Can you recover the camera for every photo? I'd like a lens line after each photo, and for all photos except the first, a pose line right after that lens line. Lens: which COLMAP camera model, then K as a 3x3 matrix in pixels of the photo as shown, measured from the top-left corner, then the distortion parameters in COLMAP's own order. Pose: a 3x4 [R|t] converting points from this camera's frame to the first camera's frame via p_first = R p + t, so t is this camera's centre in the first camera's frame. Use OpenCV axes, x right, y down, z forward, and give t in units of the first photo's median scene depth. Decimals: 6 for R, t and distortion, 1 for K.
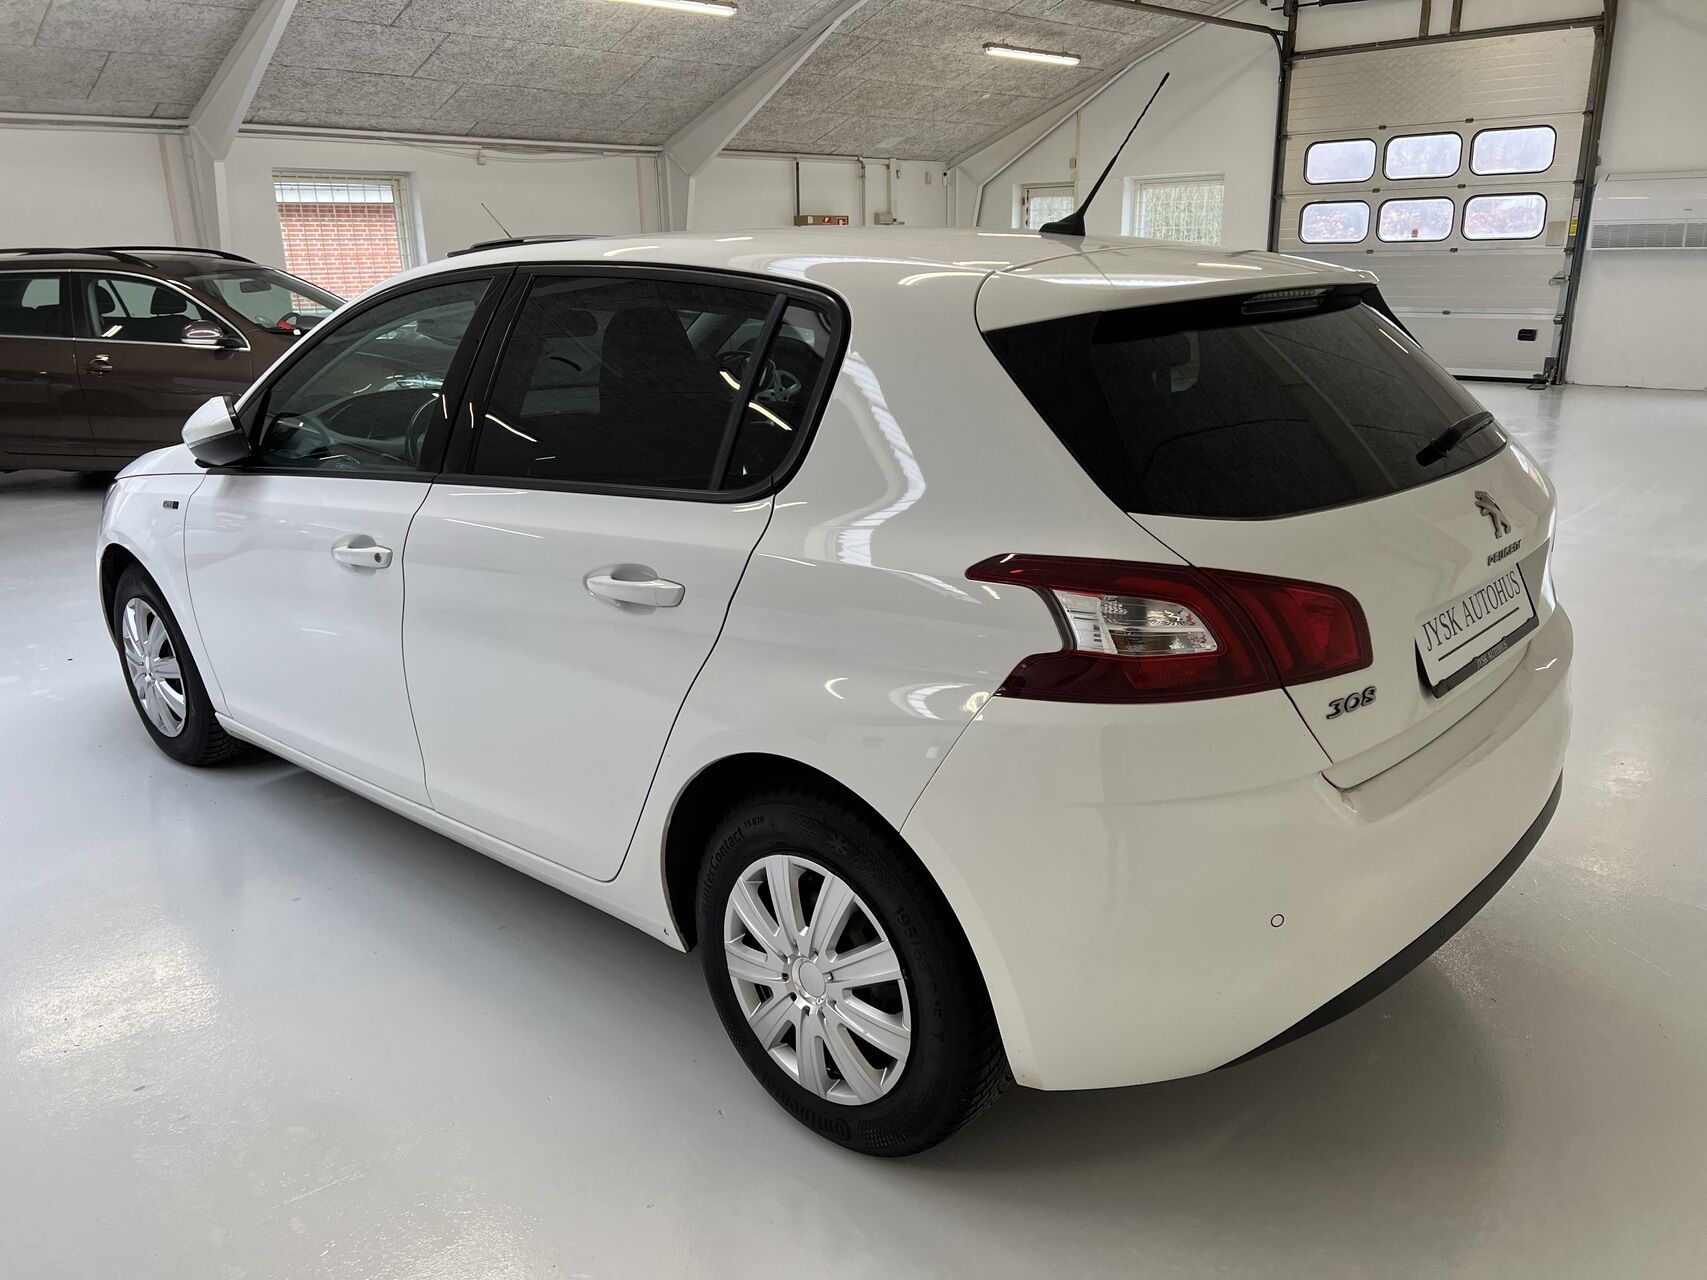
lens RADIAL K [[1252.1, 0, 848.0], [0, 1252.1, 648.4], [0, 0, 1]] dist [0.065230, -0.069991]
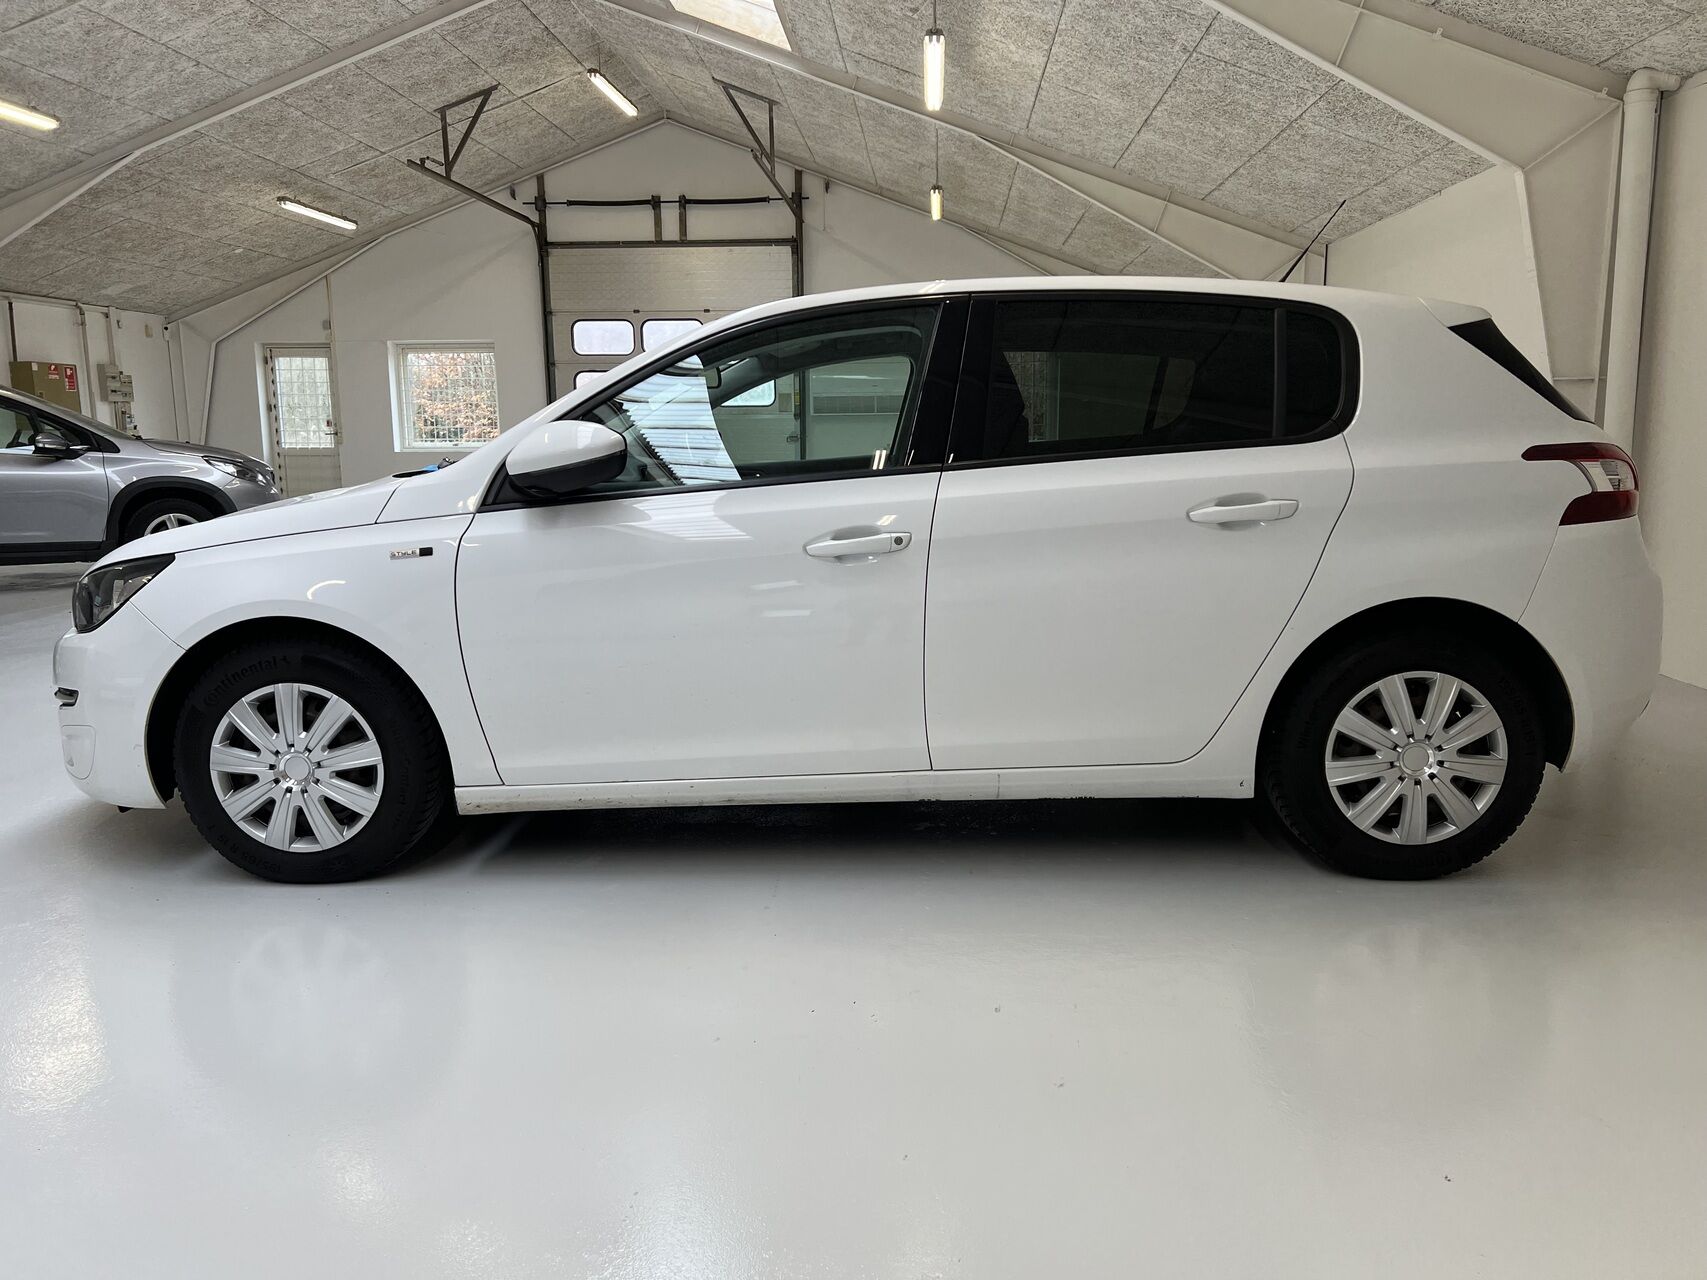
lens RADIAL K [[1300.7, 0, 853.5], [0, 1300.7, 640.0], [0, 0, 1]] dist [0.002548, -0.009427]
pose [[0.754250, -0.092714, 0.650009, -0.221306], [0.192369, 0.977741, -0.083759, 0.019369], [-0.627775, 0.188217, 0.755297, 0.035260]]
